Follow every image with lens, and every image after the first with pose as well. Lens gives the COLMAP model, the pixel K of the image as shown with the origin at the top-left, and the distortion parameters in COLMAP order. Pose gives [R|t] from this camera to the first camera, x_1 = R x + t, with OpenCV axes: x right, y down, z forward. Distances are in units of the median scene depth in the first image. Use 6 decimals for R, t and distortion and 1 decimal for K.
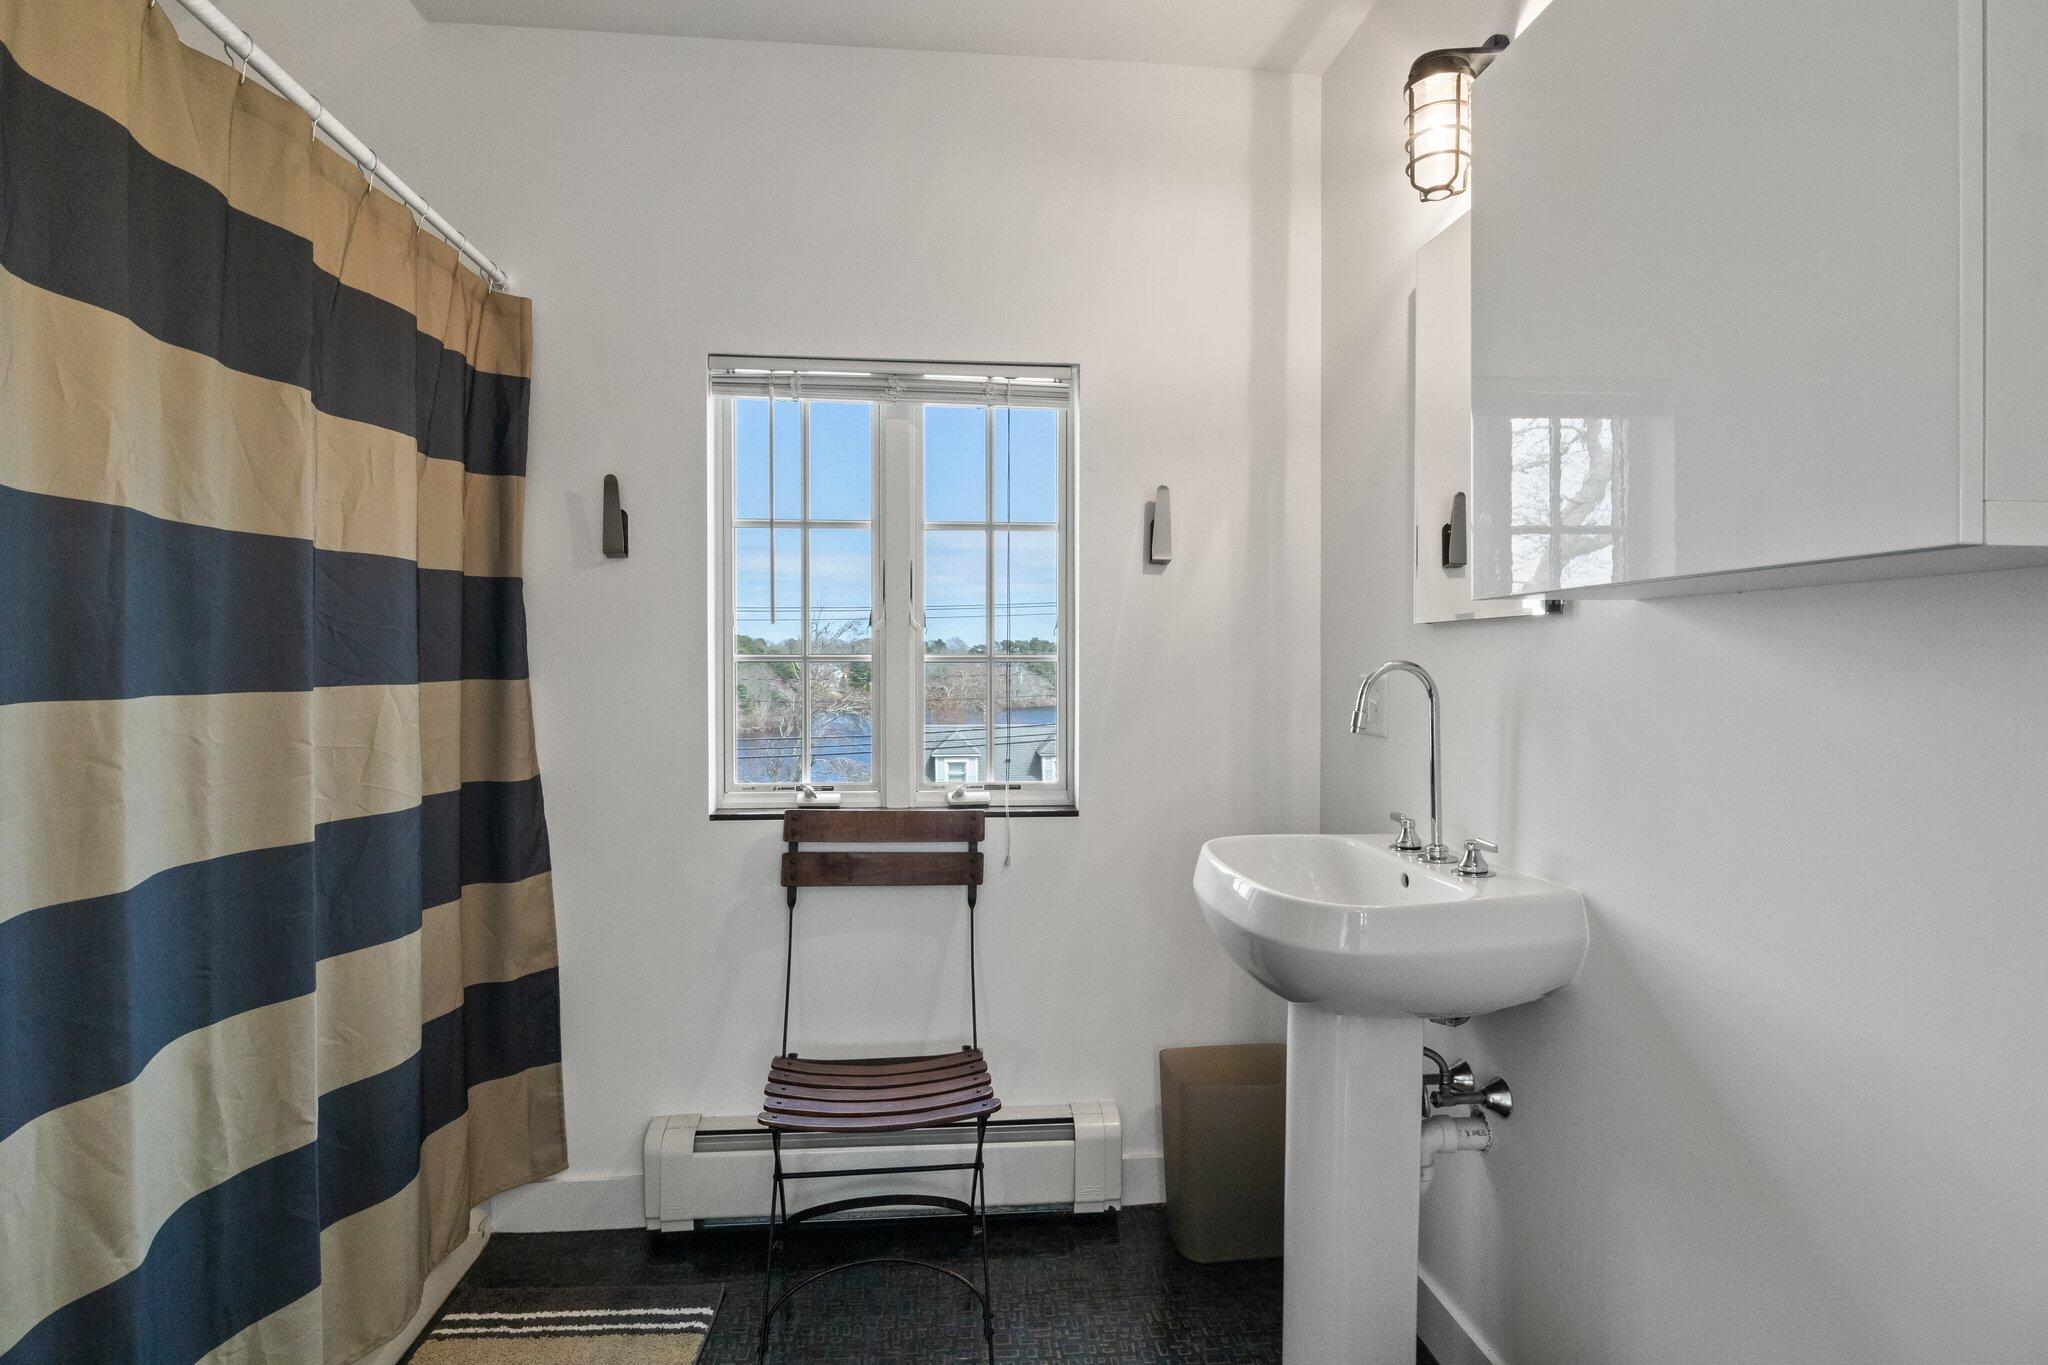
lens RADIAL K [[1033.5, 0, 1024.4], [0, 1033.5, 682.2], [0, 0, 1]] dist [-0.002022, 0.001266]
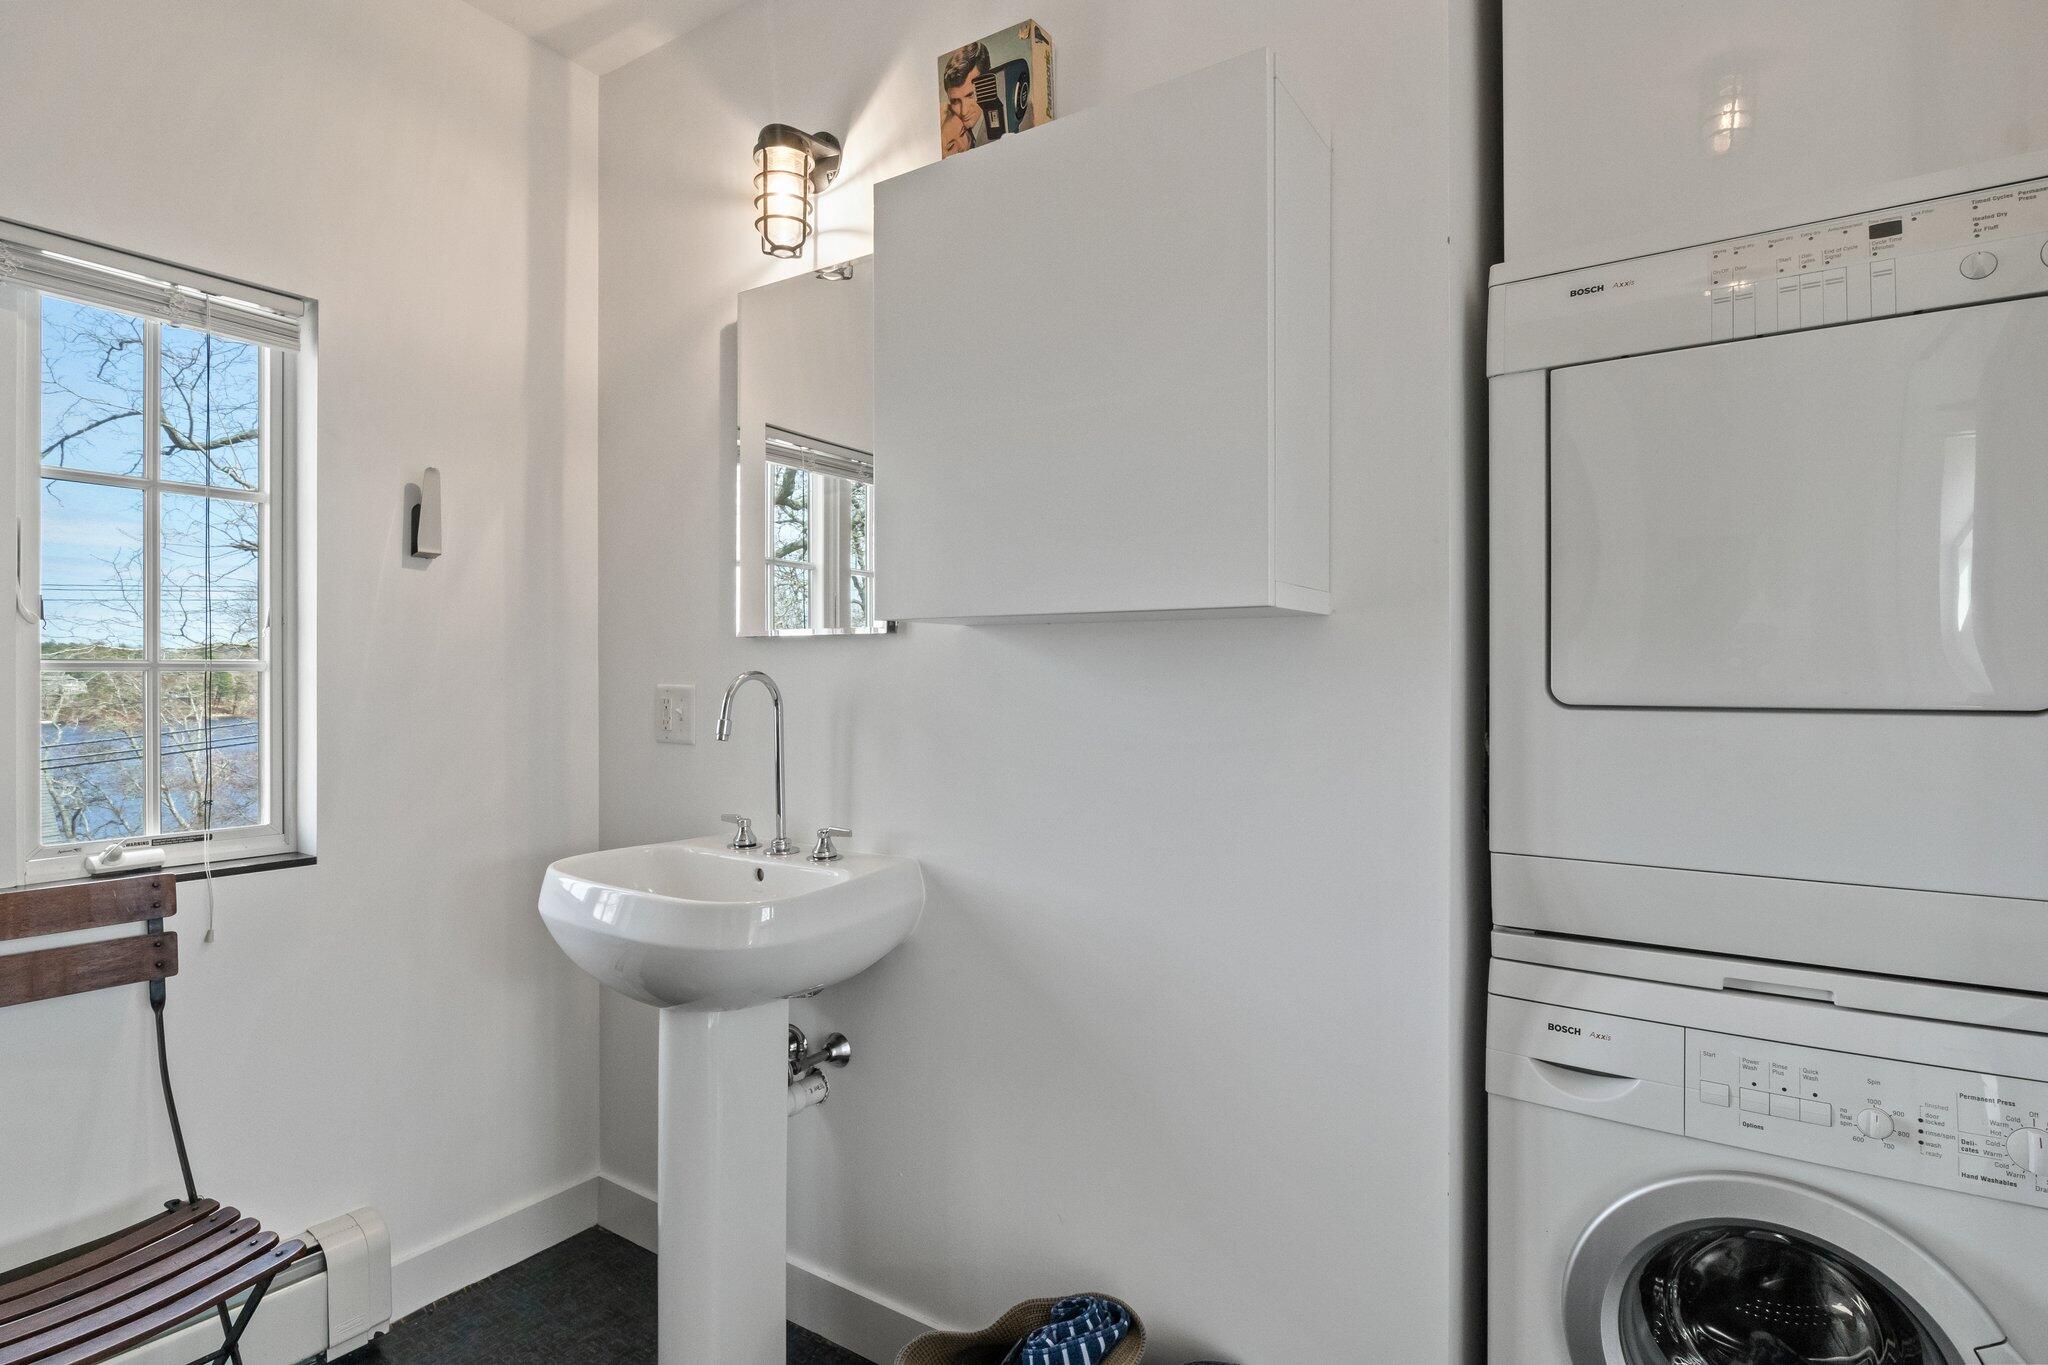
lens RADIAL K [[1033.5, 0, 1017.1], [0, 1033.5, 676.6], [0, 0, 1]] dist [-0.002022, 0.001266]
pose [[0.642617, -0.000033, 0.766187, -0.222536], [0.011094, 0.999896, -0.009262, -0.001655], [-0.766107, 0.014452, 0.642550, 0.074219]]
